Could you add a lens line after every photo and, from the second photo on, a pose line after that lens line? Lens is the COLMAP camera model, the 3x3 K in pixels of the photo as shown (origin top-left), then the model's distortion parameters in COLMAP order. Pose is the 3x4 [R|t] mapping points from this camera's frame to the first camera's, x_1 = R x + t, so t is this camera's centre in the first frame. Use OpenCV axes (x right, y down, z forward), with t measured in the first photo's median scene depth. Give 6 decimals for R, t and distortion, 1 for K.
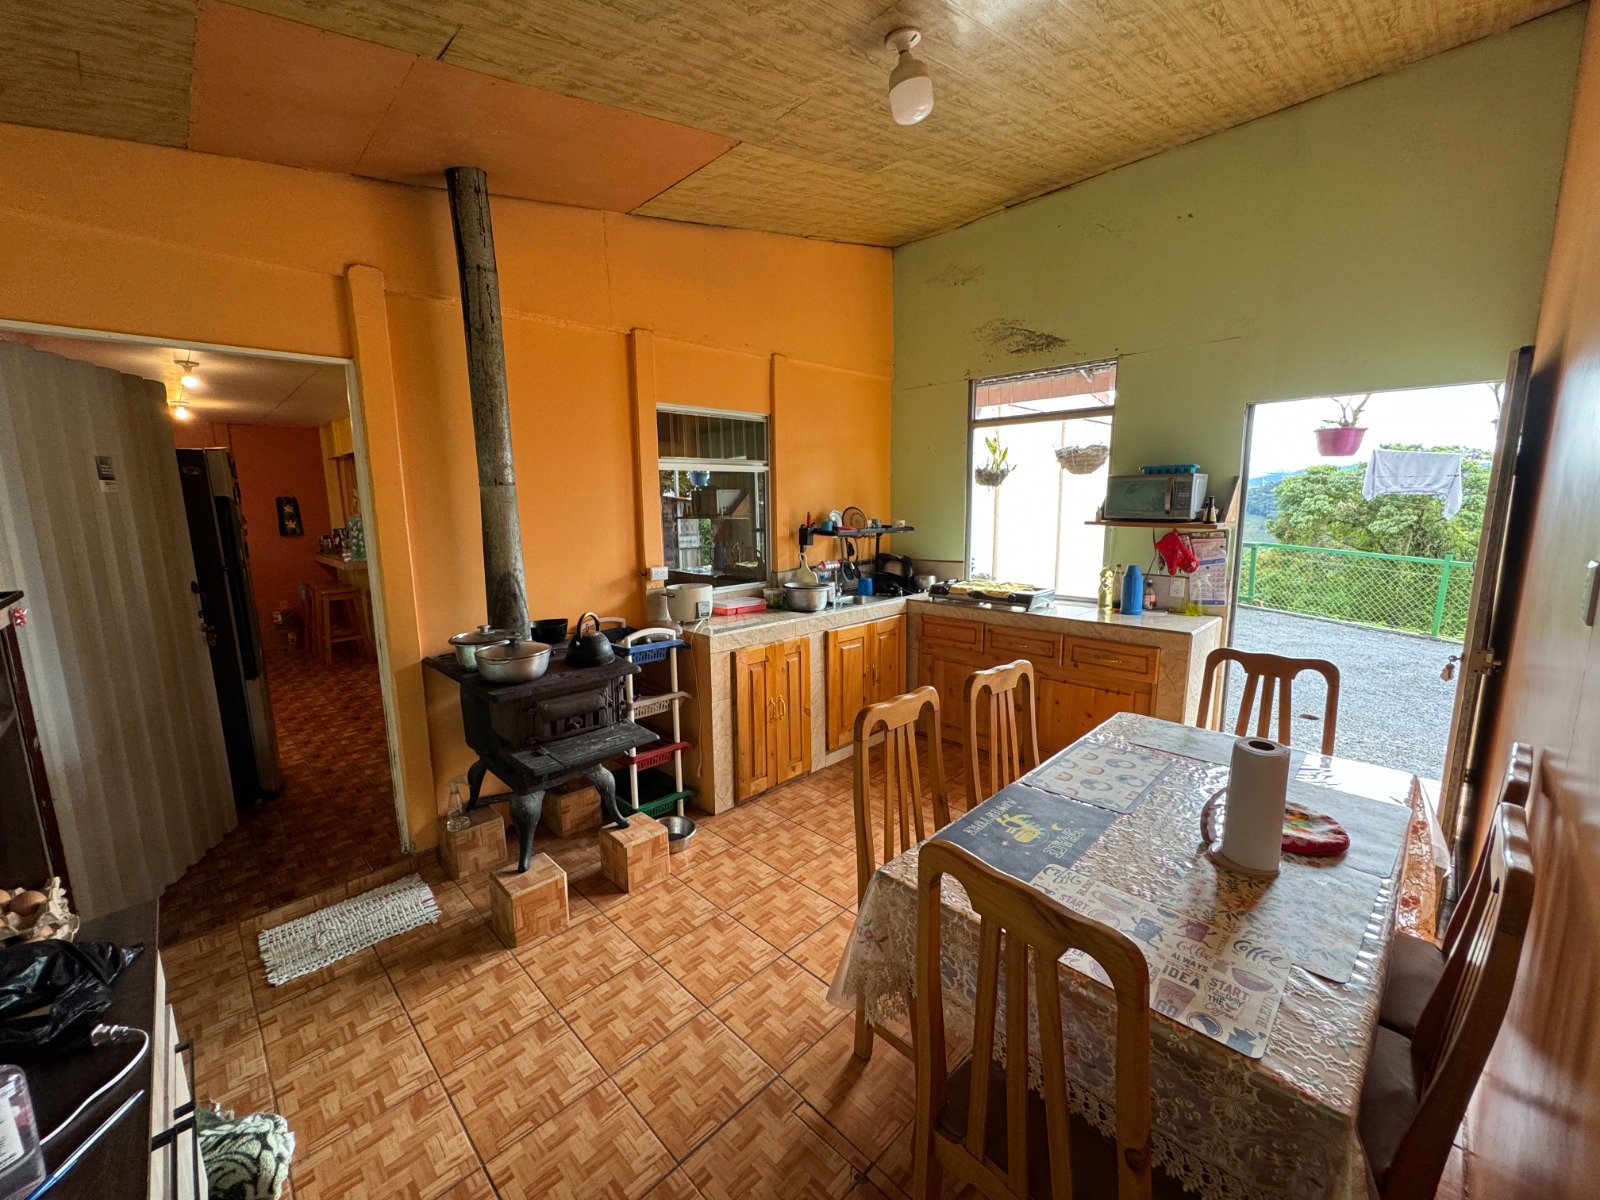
lens RADIAL K [[644.2, 0, 800.0], [0, 644.2, 600.0], [0, 0, 1]] dist [0.002536, 0.000101]
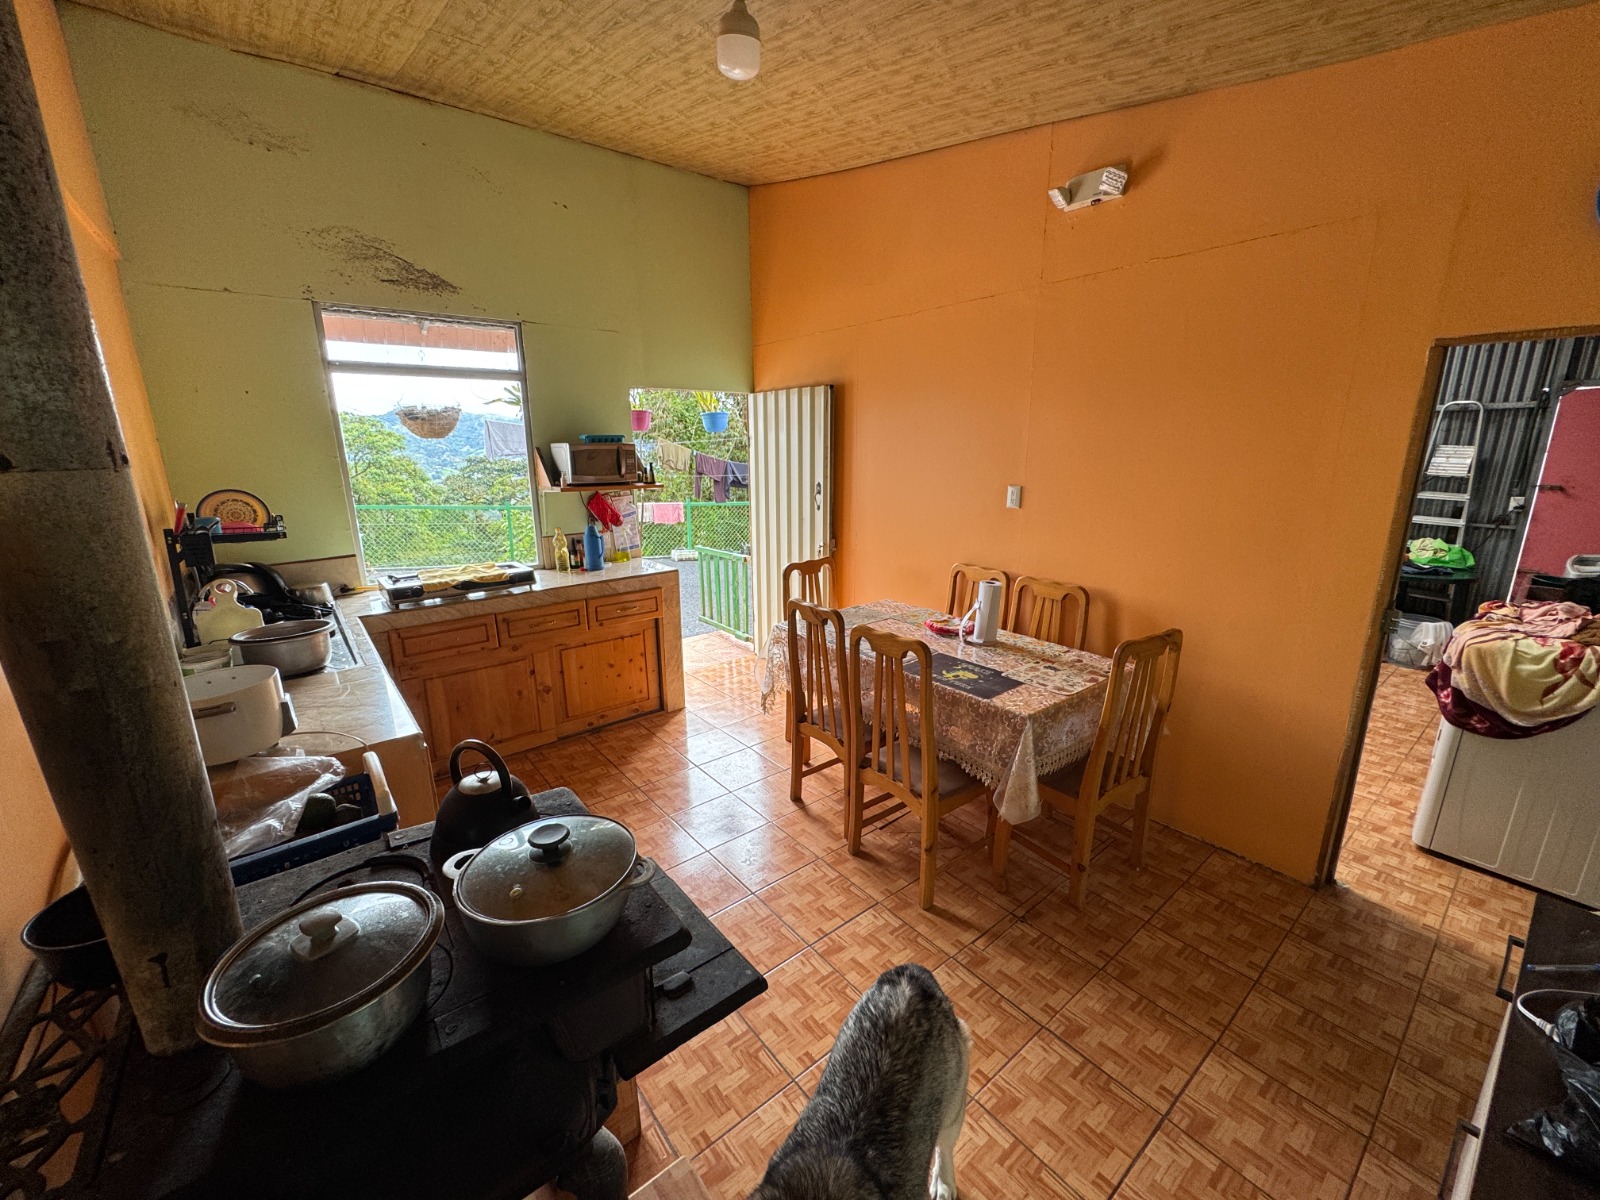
lens RADIAL K [[636.6, 0, 794.9], [0, 636.6, 607.3], [0, 0, 1]] dist [-0.004952, 0.000101]
pose [[0.110056, -0.234039, 0.965978, -0.620664], [0.167403, 0.962363, 0.214090, -0.110595], [-0.979727, 0.138146, 0.145092, 0.606555]]
